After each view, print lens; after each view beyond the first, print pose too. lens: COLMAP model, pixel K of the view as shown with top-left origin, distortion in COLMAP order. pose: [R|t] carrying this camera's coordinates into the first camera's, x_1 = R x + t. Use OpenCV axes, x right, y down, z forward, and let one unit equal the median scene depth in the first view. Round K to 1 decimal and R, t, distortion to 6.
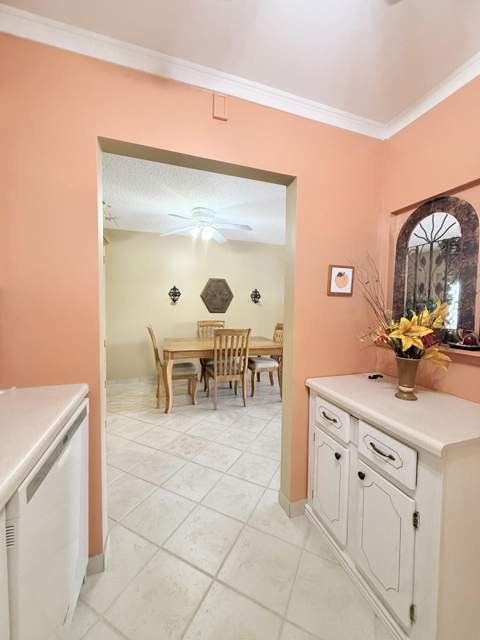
lens RADIAL K [[262.6, 0, 248.7], [0, 262.6, 317.0], [0, 0, 1]] dist [-0.001020, -0.000048]
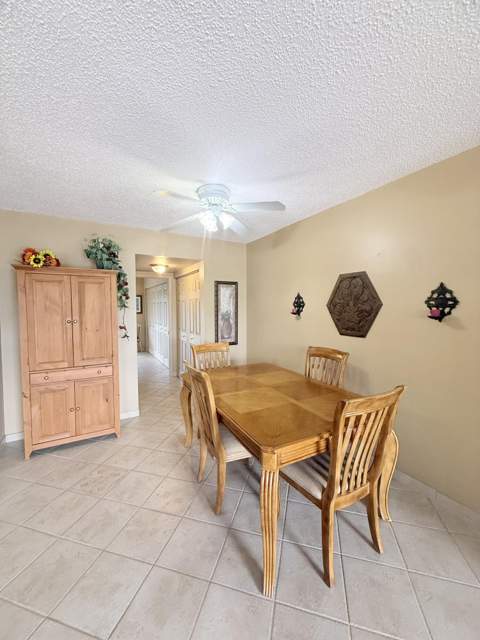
lens RADIAL K [[255.2, 0, 240.0], [0, 255.2, 320.0], [0, 0, 1]] dist [-0.000296, 0.000028]
pose [[0.179875, 0.030949, -0.983202, 0.411624], [-0.059478, 0.998018, 0.020534, -0.053473], [0.981890, 0.054785, 0.181359, 0.784594]]
